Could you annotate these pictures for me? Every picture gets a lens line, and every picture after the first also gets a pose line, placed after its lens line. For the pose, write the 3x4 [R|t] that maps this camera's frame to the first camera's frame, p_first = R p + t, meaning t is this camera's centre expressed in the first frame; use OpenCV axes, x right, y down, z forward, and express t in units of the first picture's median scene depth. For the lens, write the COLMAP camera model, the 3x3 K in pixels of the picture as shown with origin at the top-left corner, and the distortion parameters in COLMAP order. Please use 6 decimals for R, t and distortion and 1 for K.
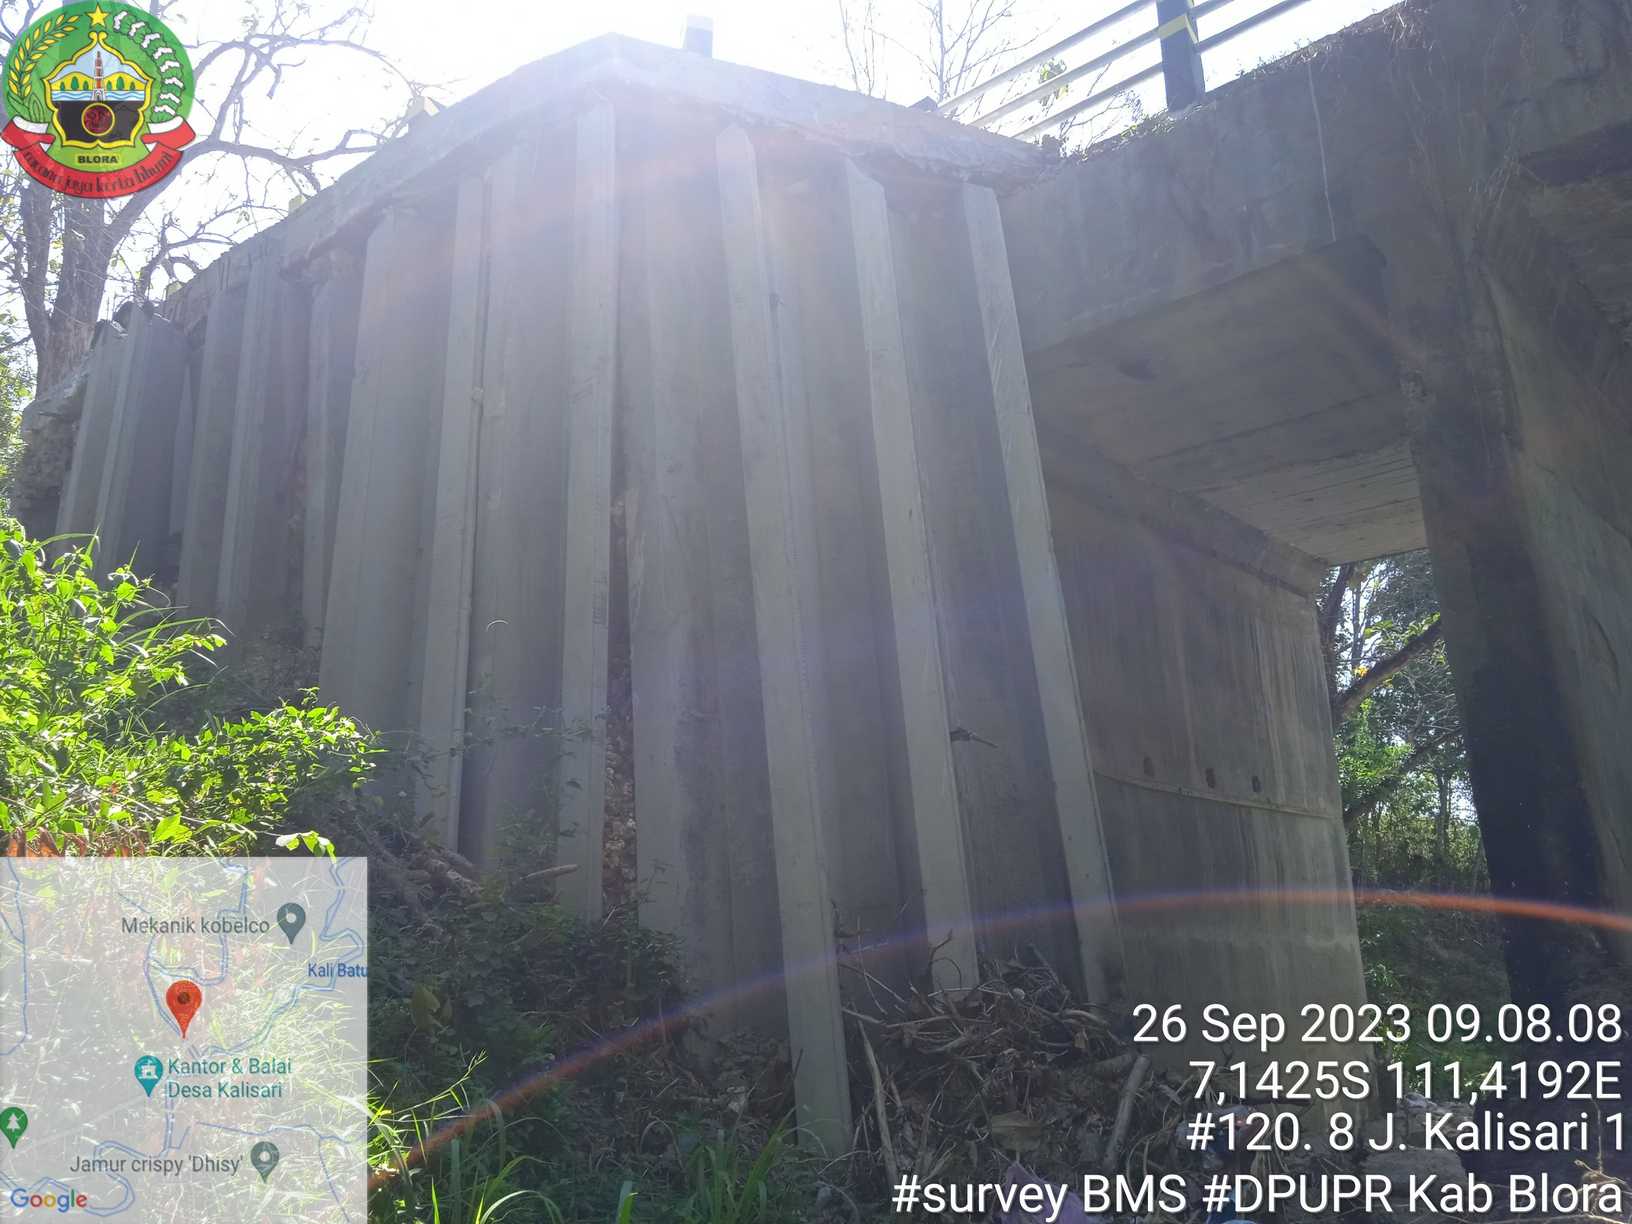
lens RADIAL K [[1352.2, 0, 816.8], [0, 1352.2, 621.6], [0, 0, 1]] dist [0.055082, -0.058844]
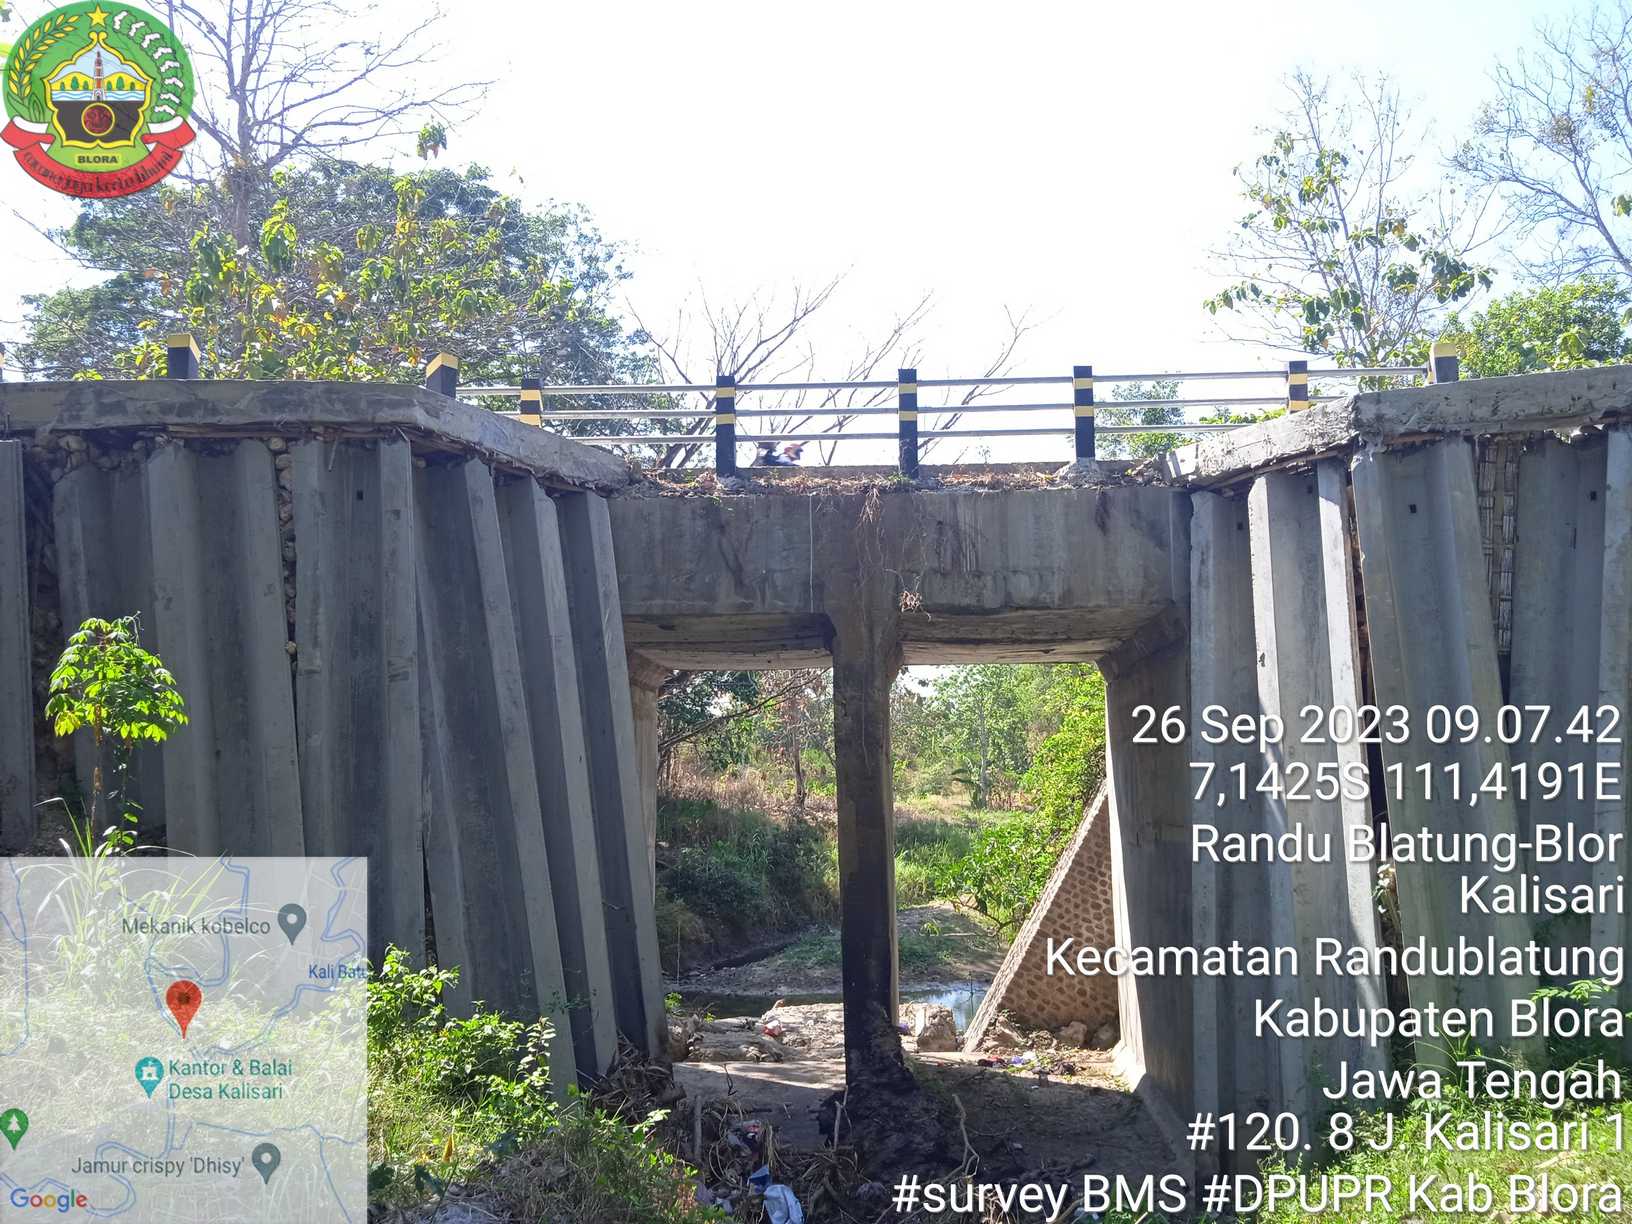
lens RADIAL K [[1352.2, 0, 818.3], [0, 1352.2, 621.6], [0, 0, 1]] dist [0.055082, -0.058844]
pose [[0.787214, 0.106169, 0.607472, -0.495804], [-0.181748, 0.981258, 0.064028, -0.278892], [-0.589289, -0.160810, 0.791757, -0.288659]]
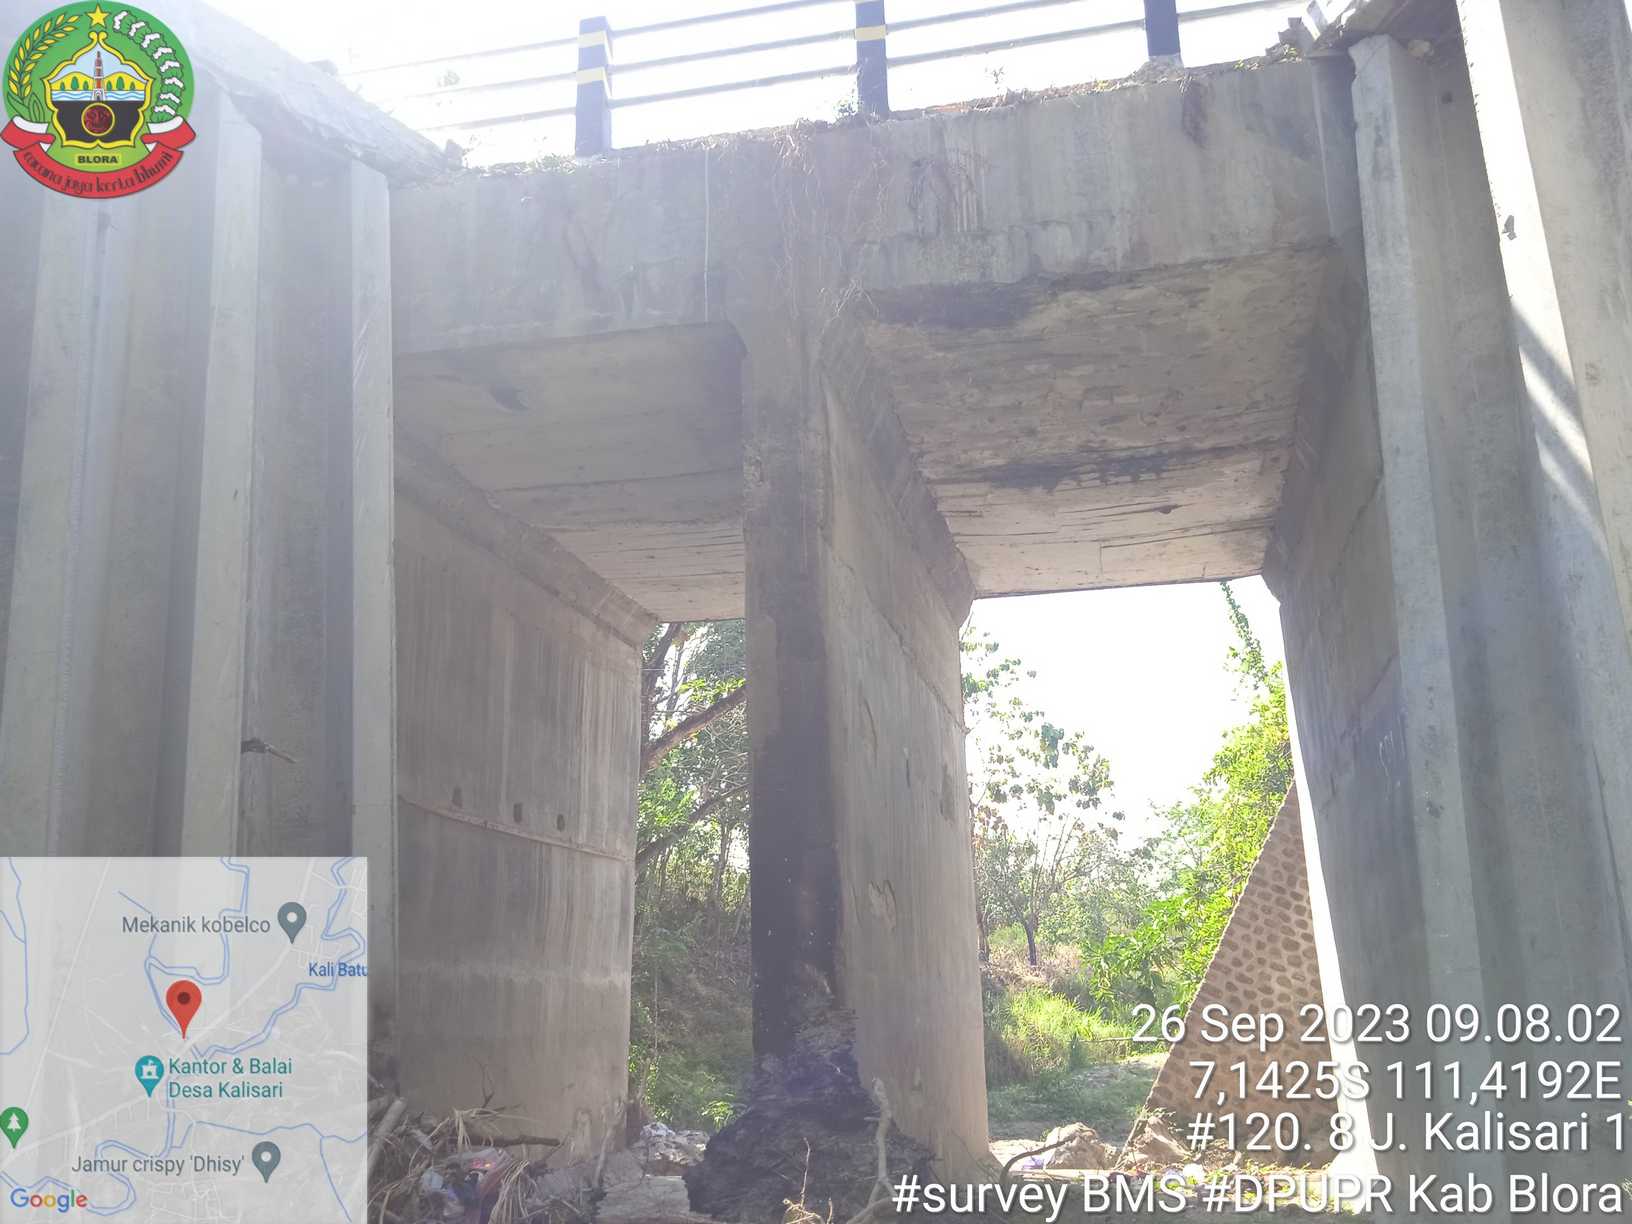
lens RADIAL K [[1352.2, 0, 817.7], [0, 1352.2, 628.8], [0, 0, 1]] dist [0.055082, -0.058844]
pose [[0.876721, 0.147635, 0.457782, 0.005137], [-0.140444, 0.988829, -0.049925, -0.000700], [-0.460038, -0.020522, 0.887662, 0.011701]]
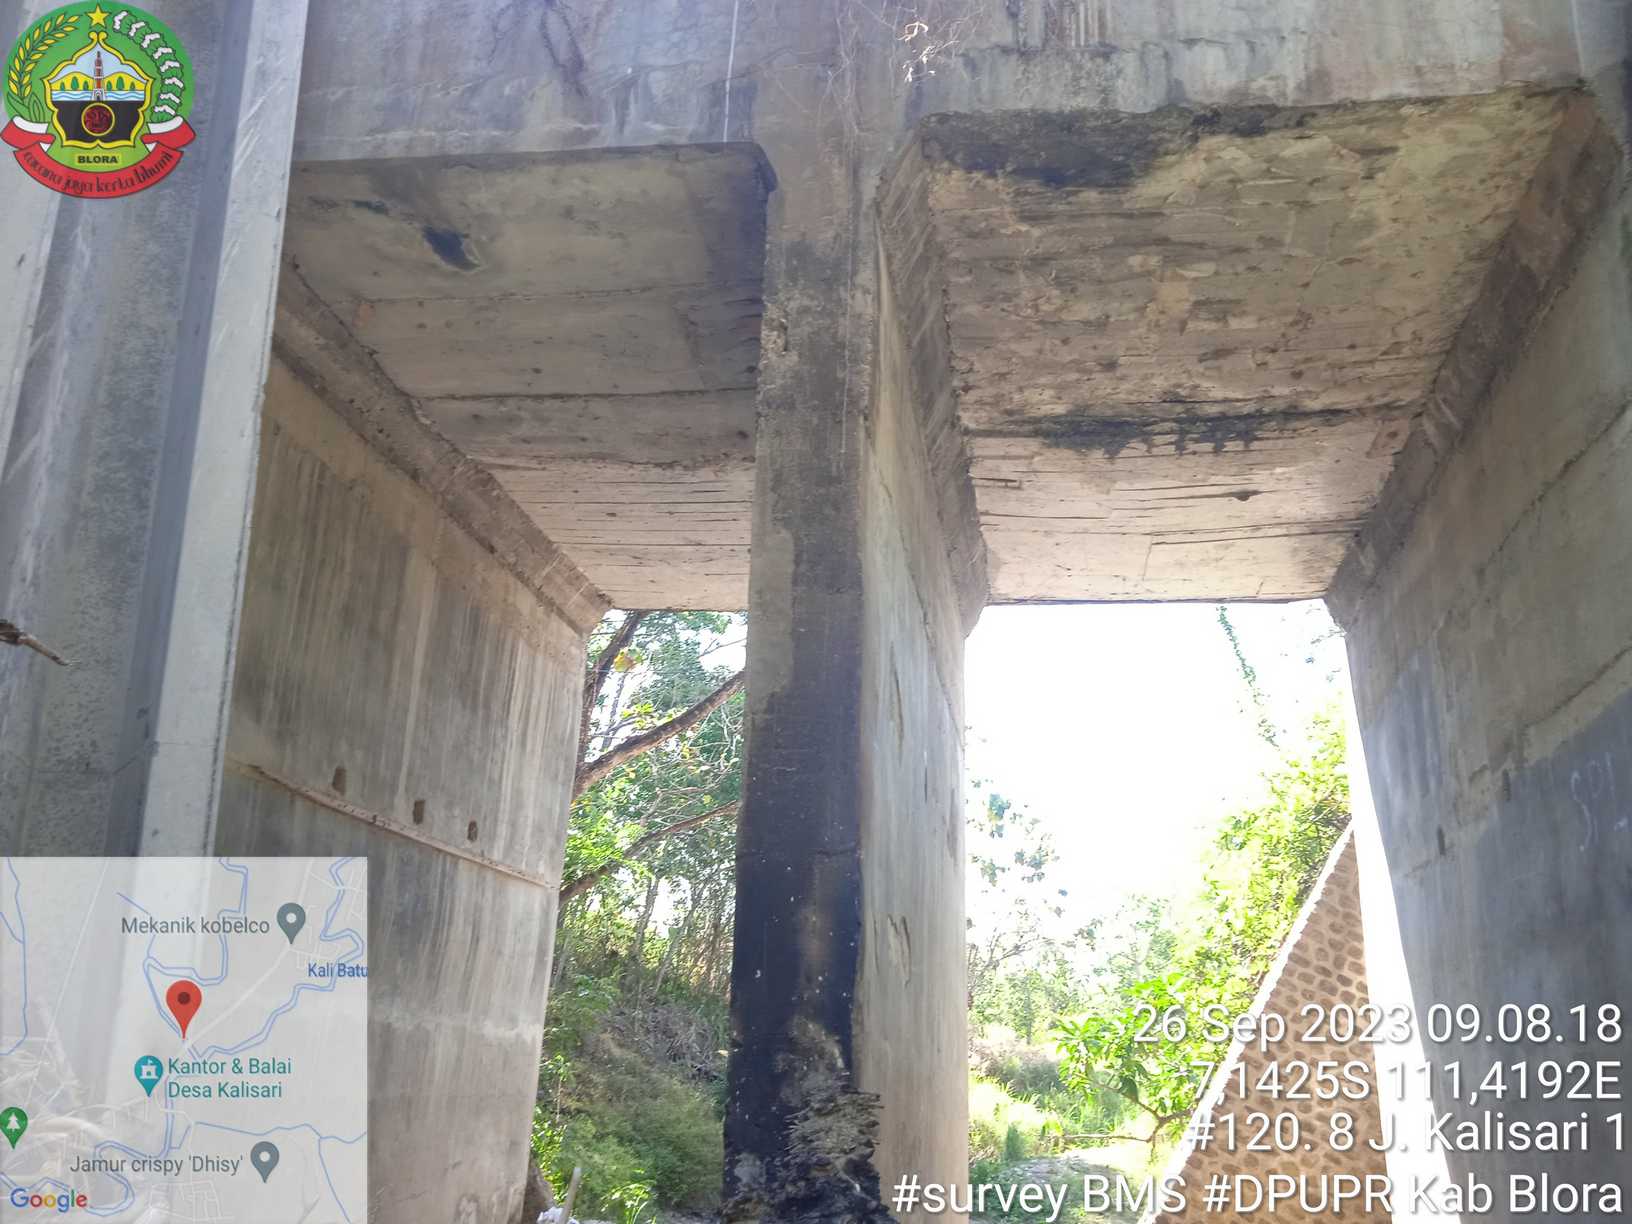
lens RADIAL K [[1352.2, 0, 830.4], [0, 1352.2, 617.9], [0, 0, 1]] dist [0.055082, -0.058844]
pose [[0.837201, 0.237462, 0.492653, 0.079363], [-0.208767, 0.971365, -0.113431, 0.049220], [-0.505481, -0.007885, 0.862802, 0.210511]]
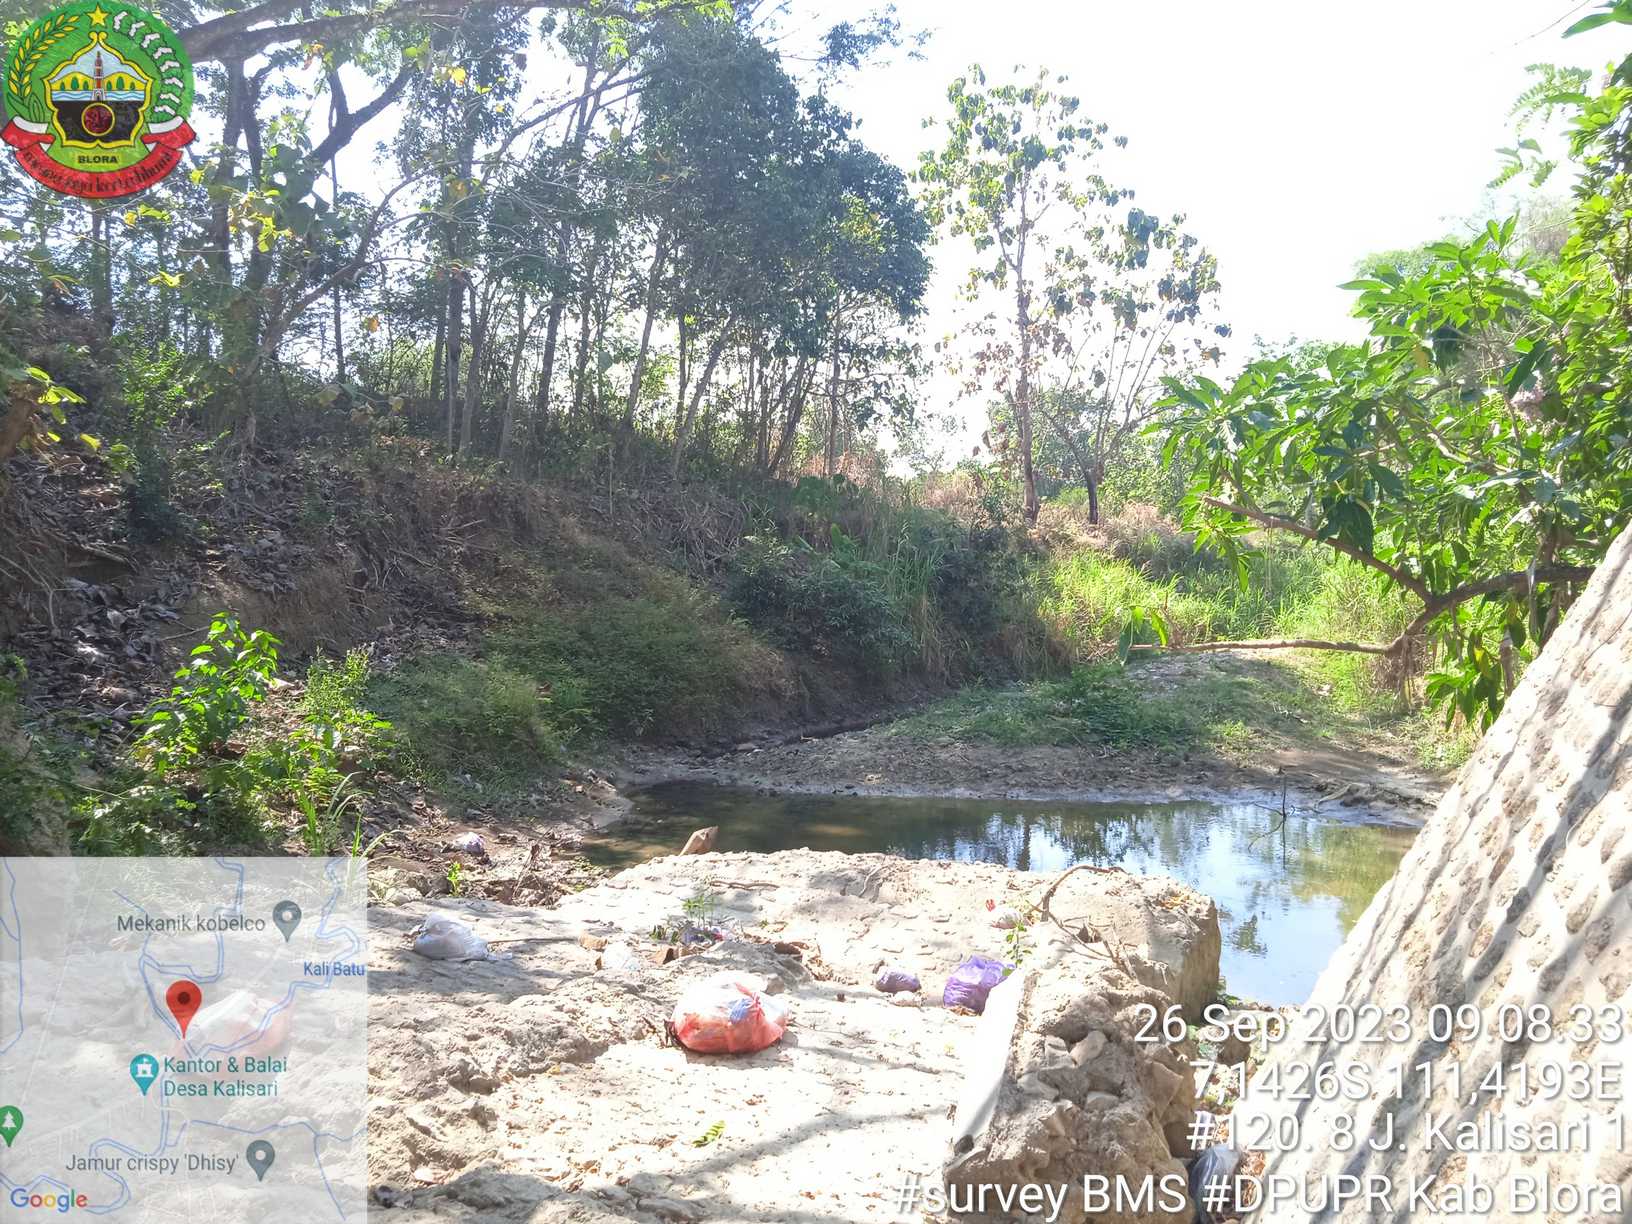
lens RADIAL K [[1352.2, 0, 819.9], [0, 1352.2, 636.9], [0, 0, 1]] dist [0.055082, -0.058844]
pose [[0.900783, 0.016733, 0.433946, 0.804269], [-0.146890, 0.952098, 0.268202, 0.246610], [-0.408672, -0.305334, 0.860092, 0.956156]]
